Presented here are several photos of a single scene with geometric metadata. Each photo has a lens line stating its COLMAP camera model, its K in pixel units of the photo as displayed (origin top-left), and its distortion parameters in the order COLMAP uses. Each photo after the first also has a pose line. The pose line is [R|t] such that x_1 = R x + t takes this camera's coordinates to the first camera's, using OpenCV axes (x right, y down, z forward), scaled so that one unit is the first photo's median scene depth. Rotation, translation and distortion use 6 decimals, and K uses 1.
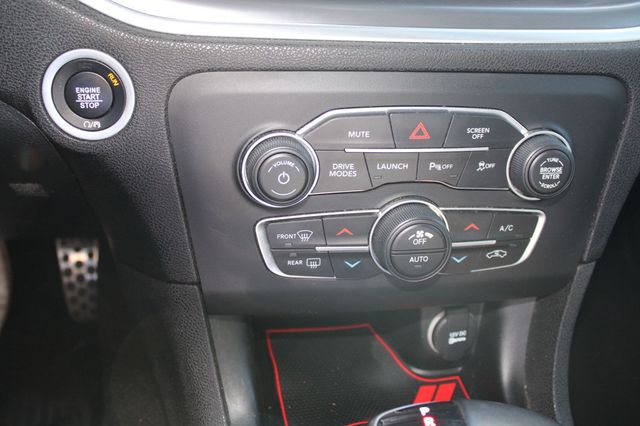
lens RADIAL K [[673.2, 0, 321.6], [0, 673.2, 213.6], [0, 0, 1]] dist [-0.073727, 0.000000]
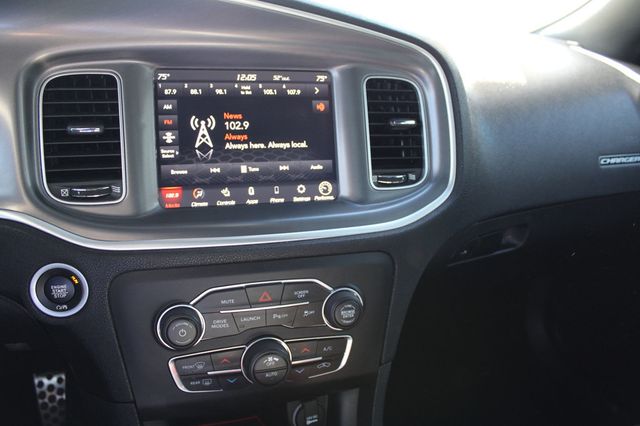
lens RADIAL K [[535.9, 0, 318.0], [0, 535.9, 218.1], [0, 0, 1]] dist [-0.151394, 0.120396]
pose [[0.988307, -0.062115, 0.139254, 0.098439], [0.086918, 0.979855, -0.179802, -0.060813], [-0.125280, 0.189804, 0.973796, -0.314038]]
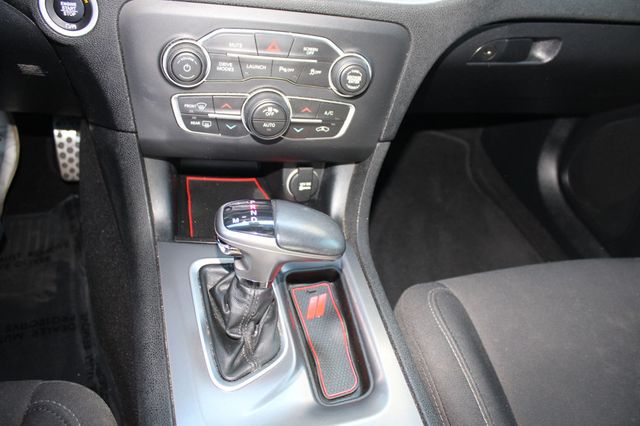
lens RADIAL K [[535.9, 0, 320.7], [0, 535.9, 215.2], [0, 0, 1]] dist [-0.151394, 0.120396]
pose [[0.993565, 0.063638, 0.093691, 0.156908], [-0.076551, 0.986987, 0.141411, 0.088229], [-0.083473, -0.147673, 0.985507, -0.323191]]
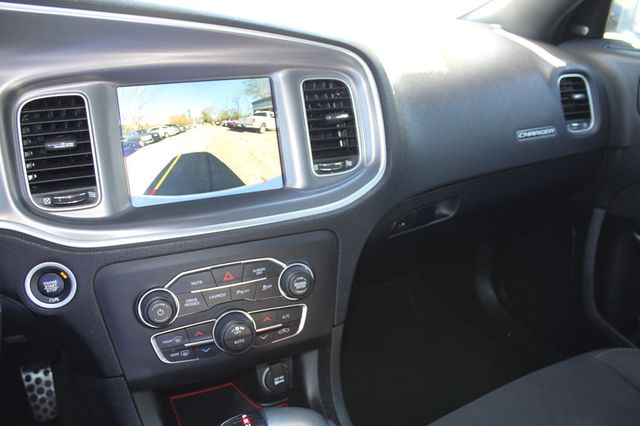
lens RADIAL K [[535.9, 0, 319.2], [0, 535.9, 215.4], [0, 0, 1]] dist [-0.151394, 0.120396]
pose [[0.969152, -0.142077, 0.201394, 0.109104], [0.171805, 0.975317, -0.138708, -0.032447], [-0.176715, 0.169029, 0.969639, -0.538679]]
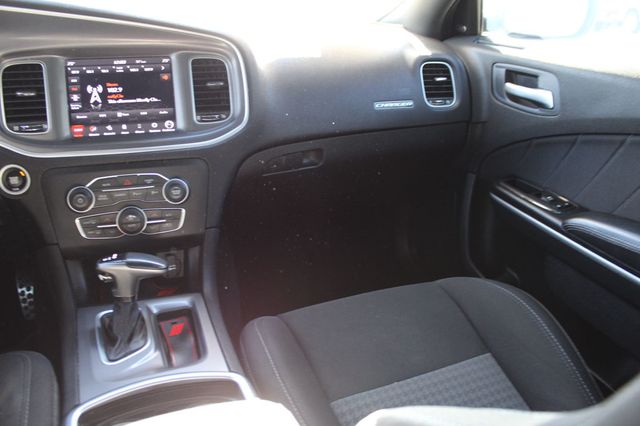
lens RADIAL K [[535.9, 0, 314.6], [0, 535.9, 210.8], [0, 0, 1]] dist [-0.151394, 0.120396]
pose [[0.986530, -0.100402, 0.129142, 0.614424], [0.122344, 0.976922, -0.175089, 0.483961], [-0.108583, 0.188531, 0.976046, -1.272695]]
